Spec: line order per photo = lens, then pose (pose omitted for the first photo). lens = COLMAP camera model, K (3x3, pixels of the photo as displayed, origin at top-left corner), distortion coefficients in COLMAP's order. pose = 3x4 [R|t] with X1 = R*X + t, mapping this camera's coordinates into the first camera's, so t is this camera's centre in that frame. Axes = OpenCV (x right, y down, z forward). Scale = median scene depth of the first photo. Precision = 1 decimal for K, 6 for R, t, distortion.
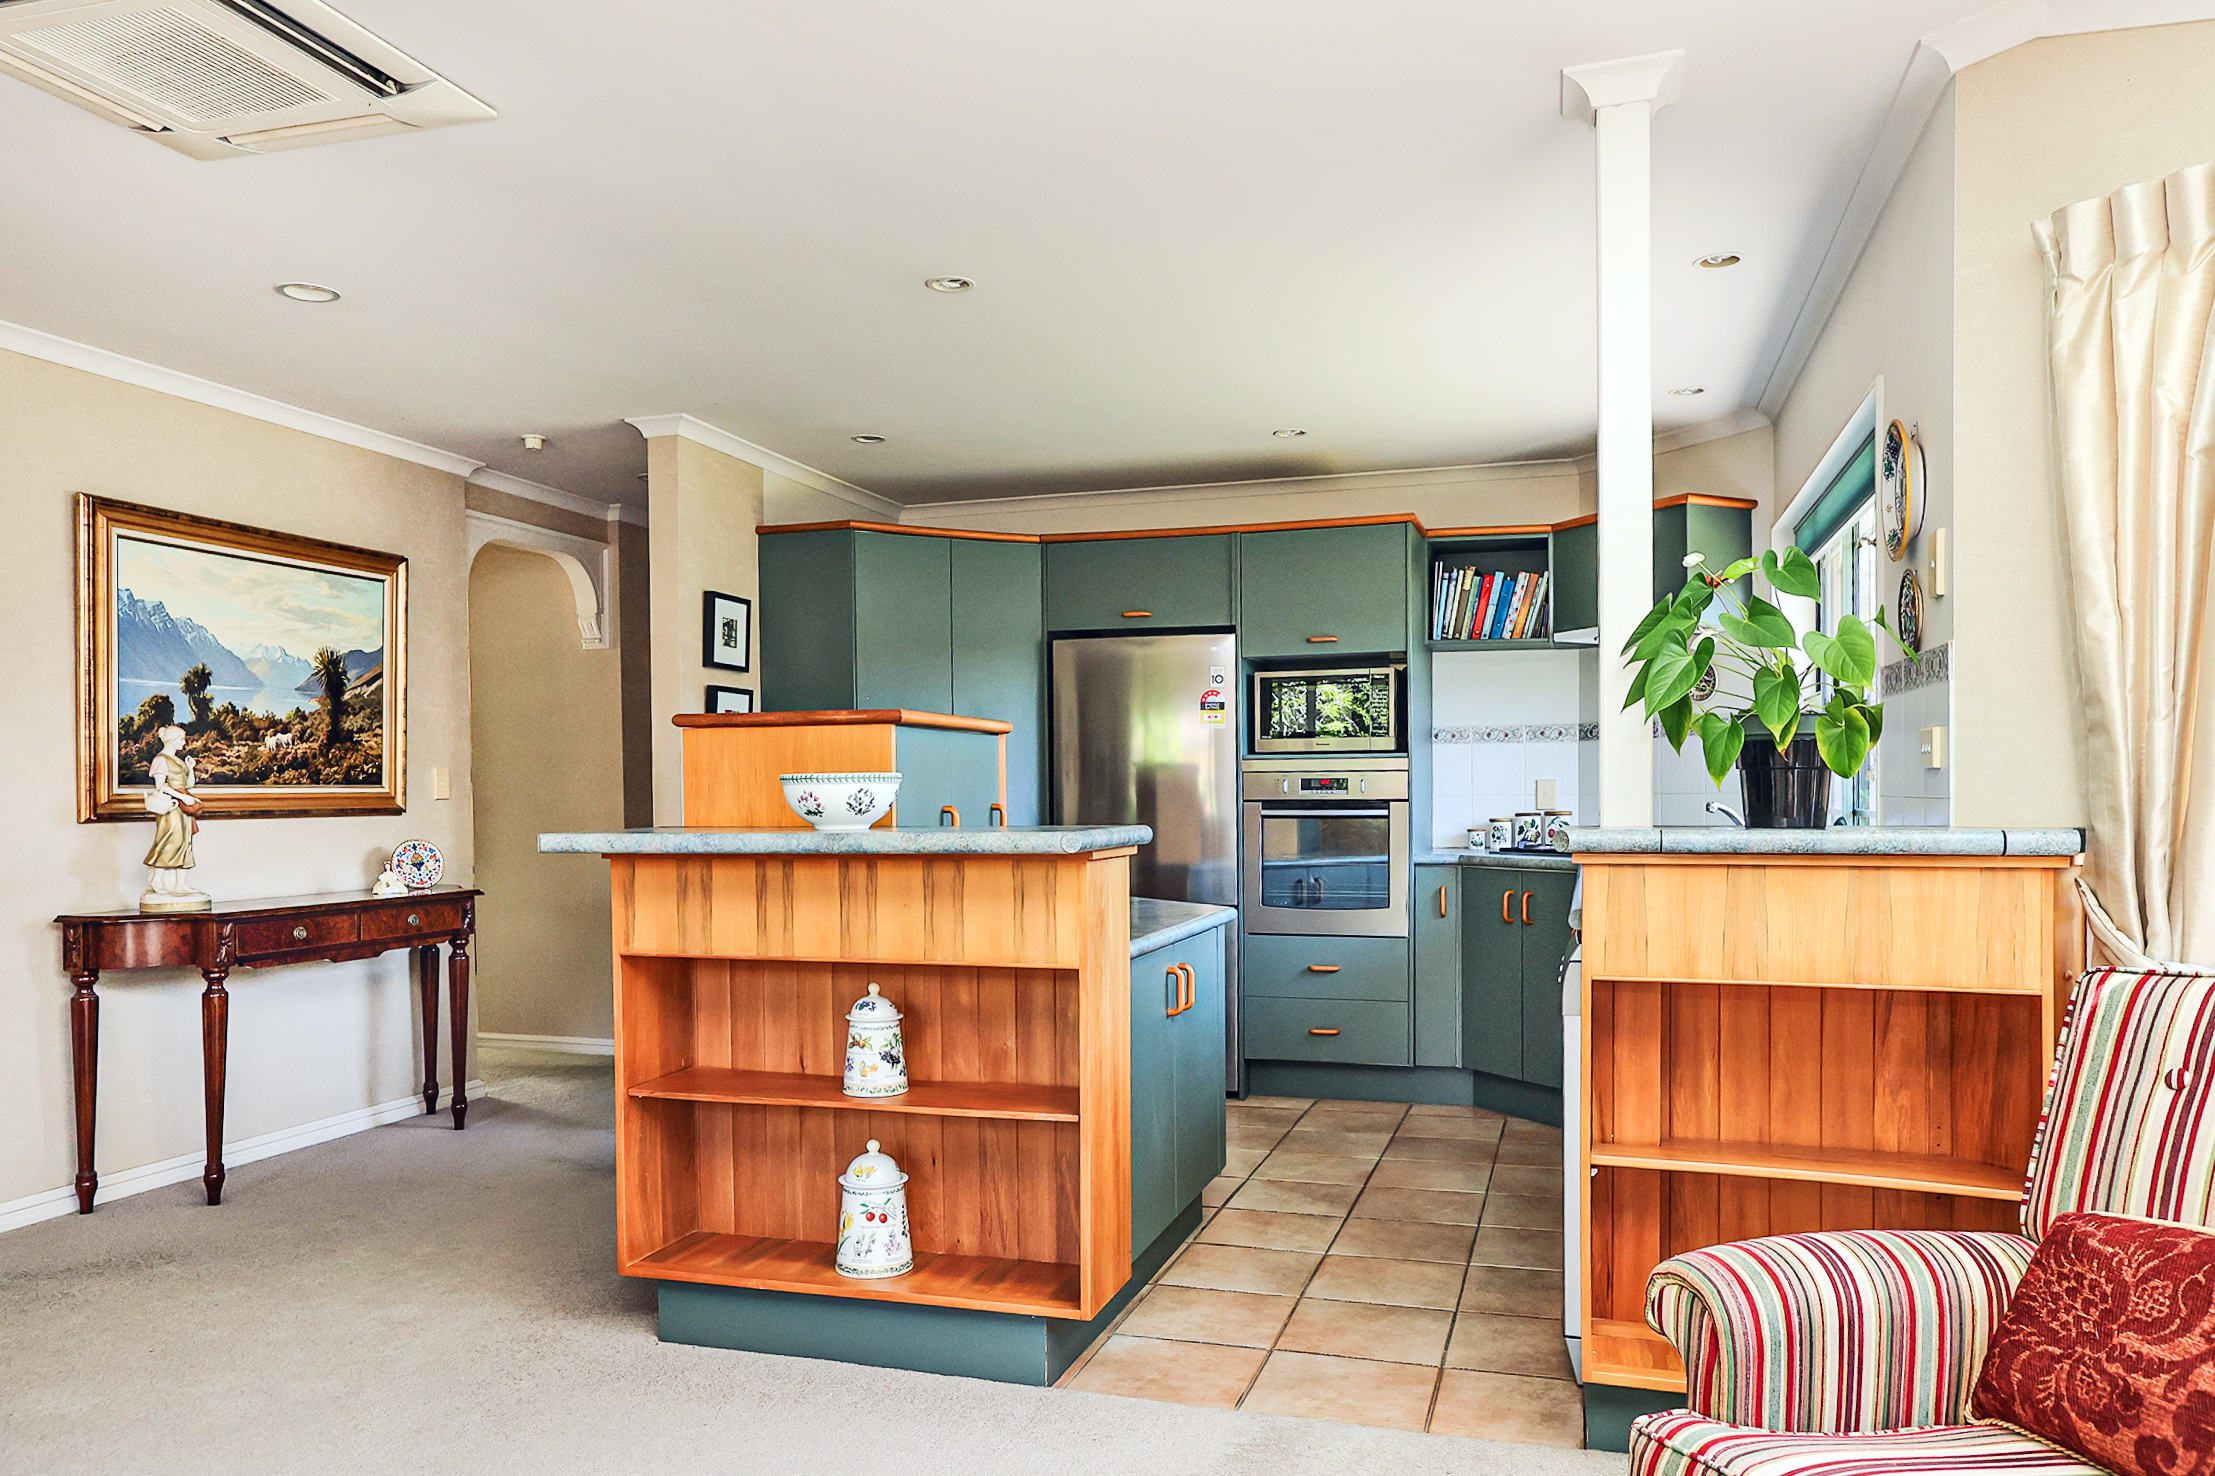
lens RADIAL K [[1524.9, 0, 1107.5], [0, 1524.9, 738.0], [0, 0, 1]] dist [-0.002234, -0.000190]
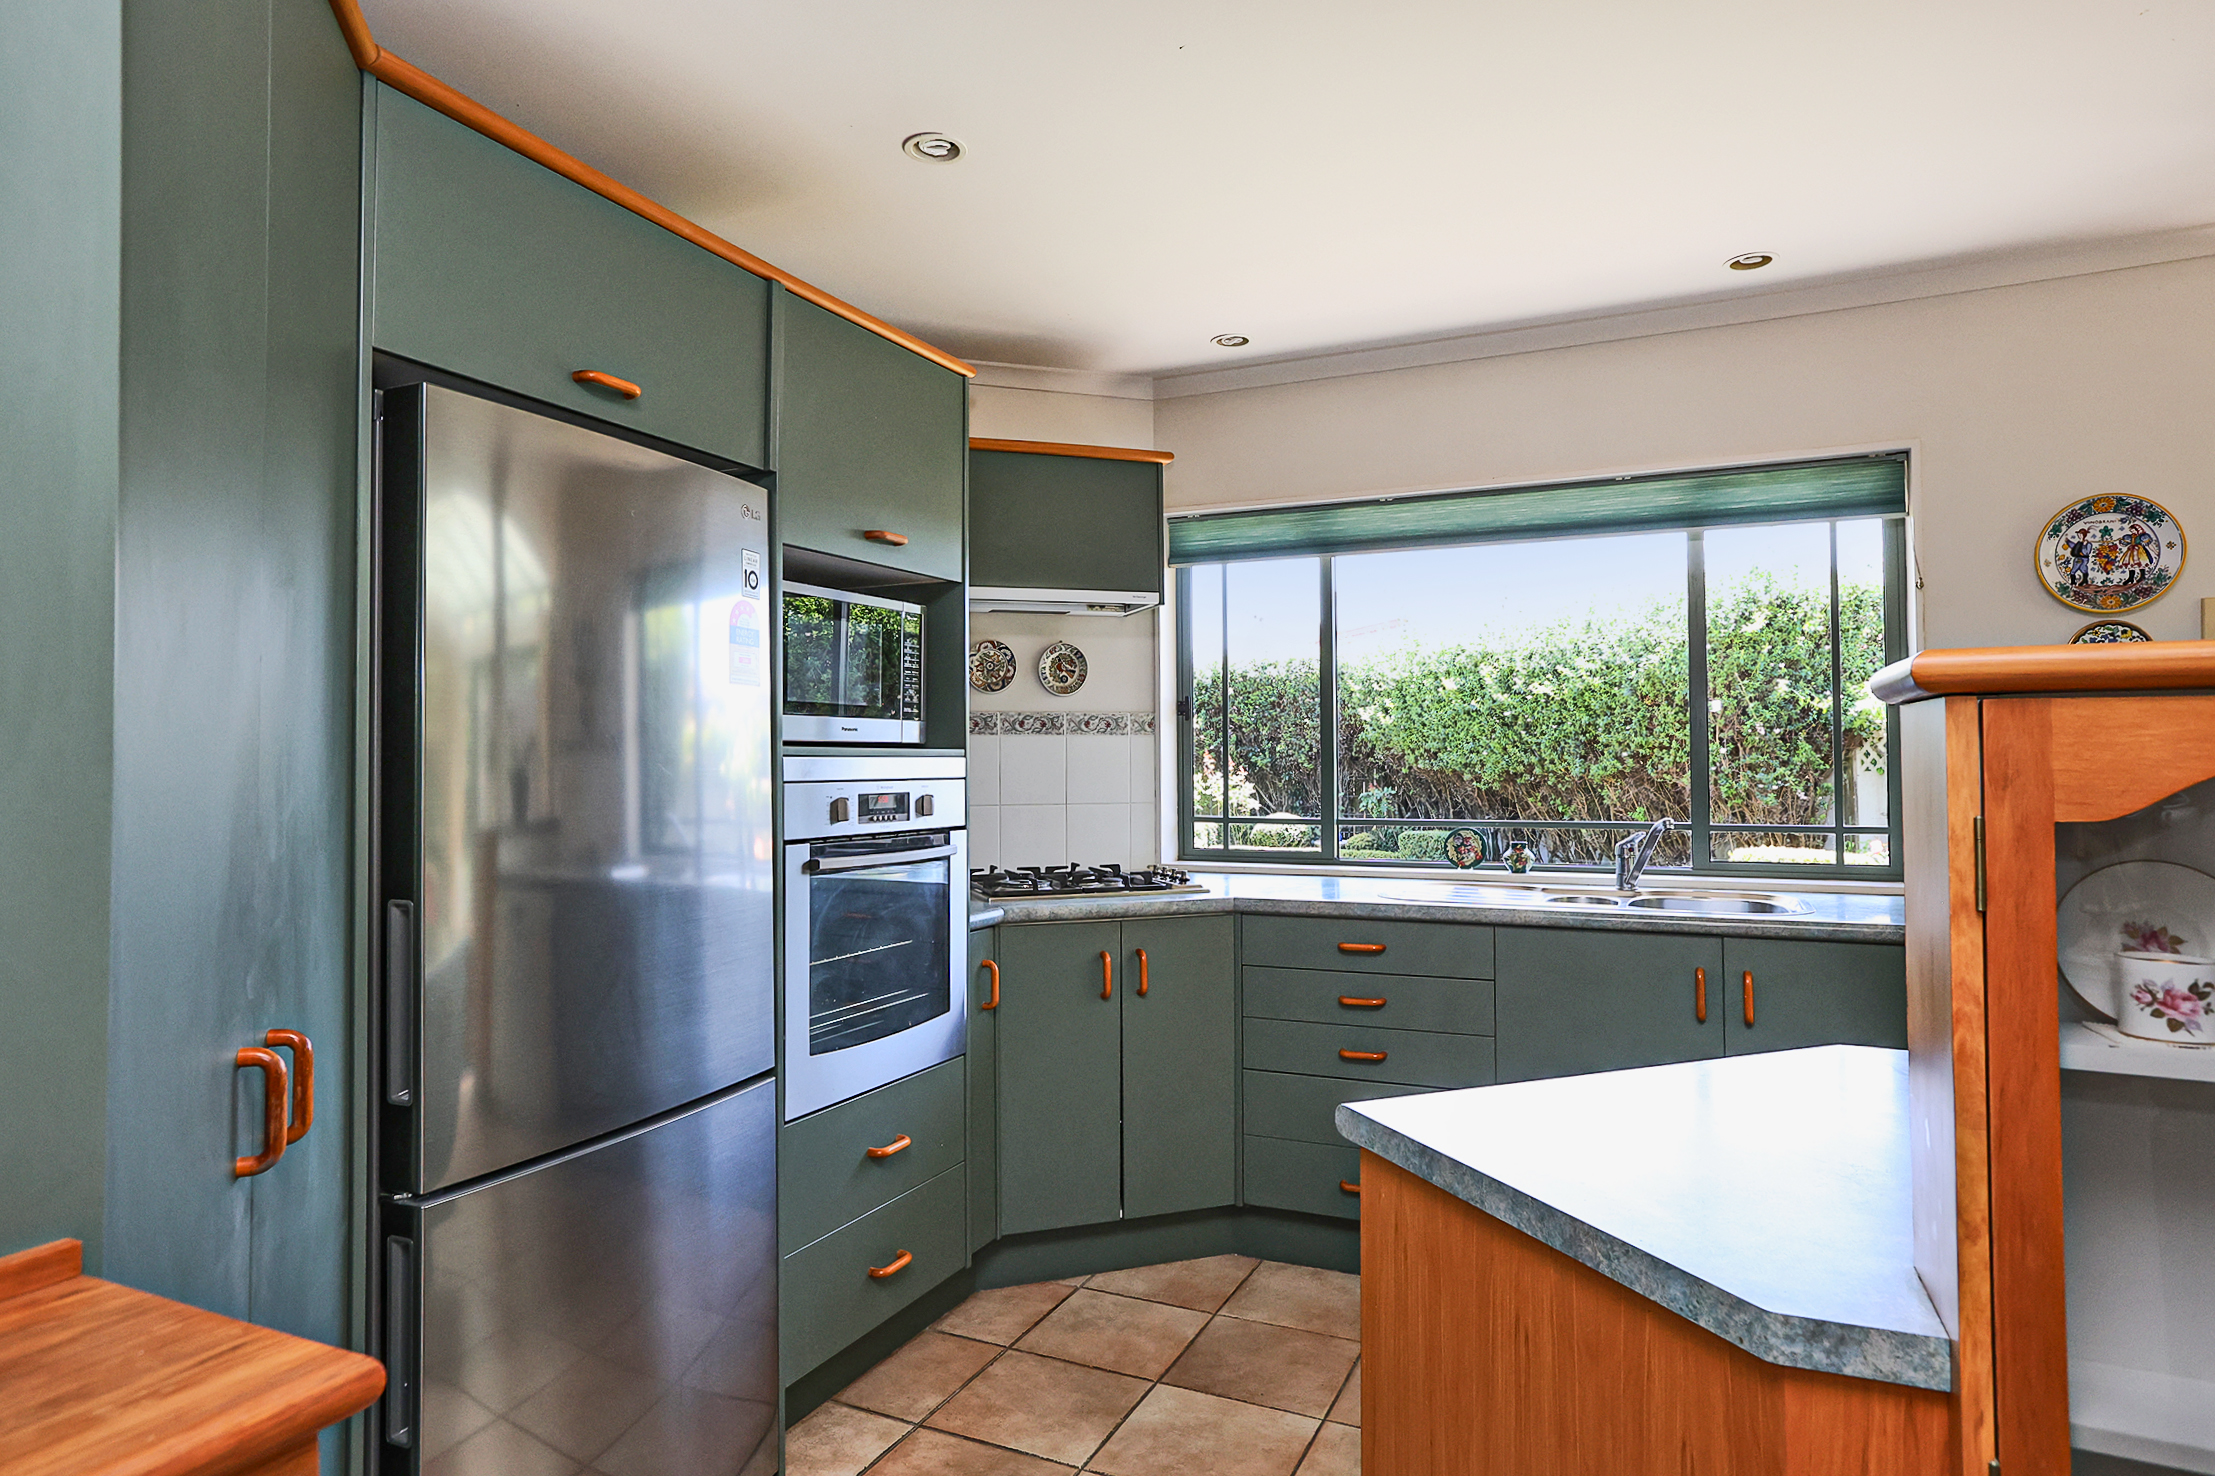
lens RADIAL K [[1253.9, 0, 1107.5], [0, 1253.9, 738.0], [0, 0, 1]] dist [-0.042567, 0.000152]
pose [[0.123429, 0.025013, 0.992038, -0.277814], [-0.032821, 0.999238, -0.021111, 0.013081], [-0.991811, -0.029954, 0.124156, 0.829165]]
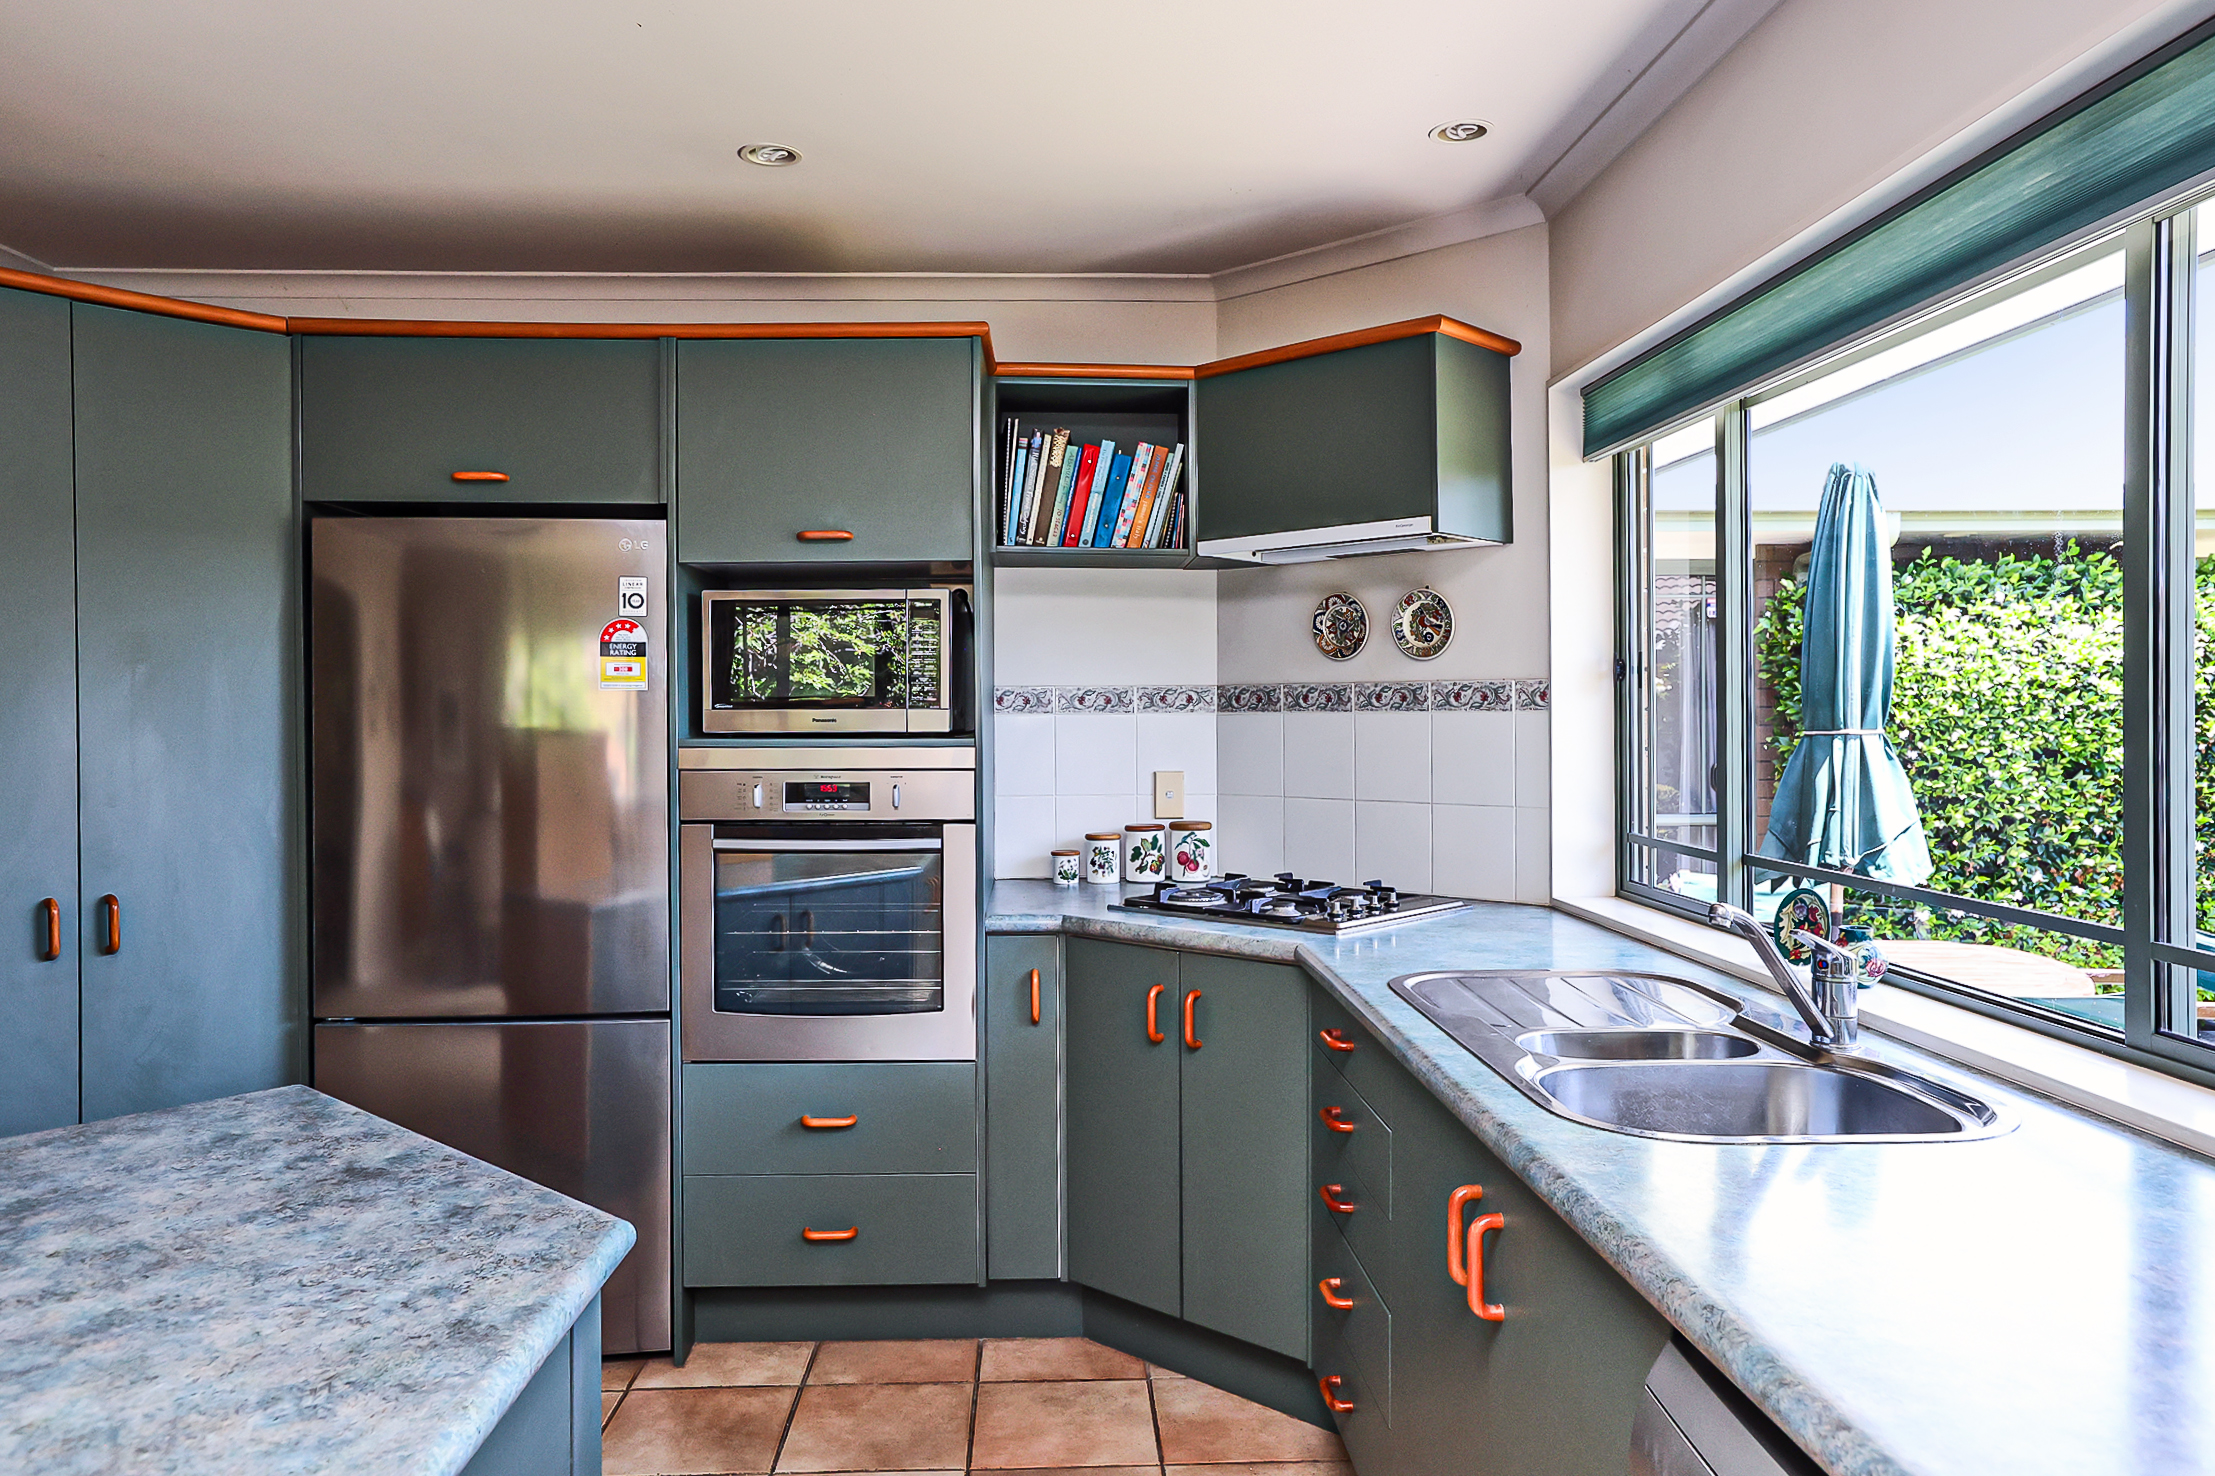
lens RADIAL K [[1514.1, 0, 1107.5], [0, 1514.1, 738.0], [0, 0, 1]] dist [-0.008568, -0.002162]
pose [[0.939102, -0.002794, 0.343628, 0.044738], [-0.015875, 0.998547, 0.051504, -0.019656], [-0.343272, -0.053823, 0.937693, 0.420137]]
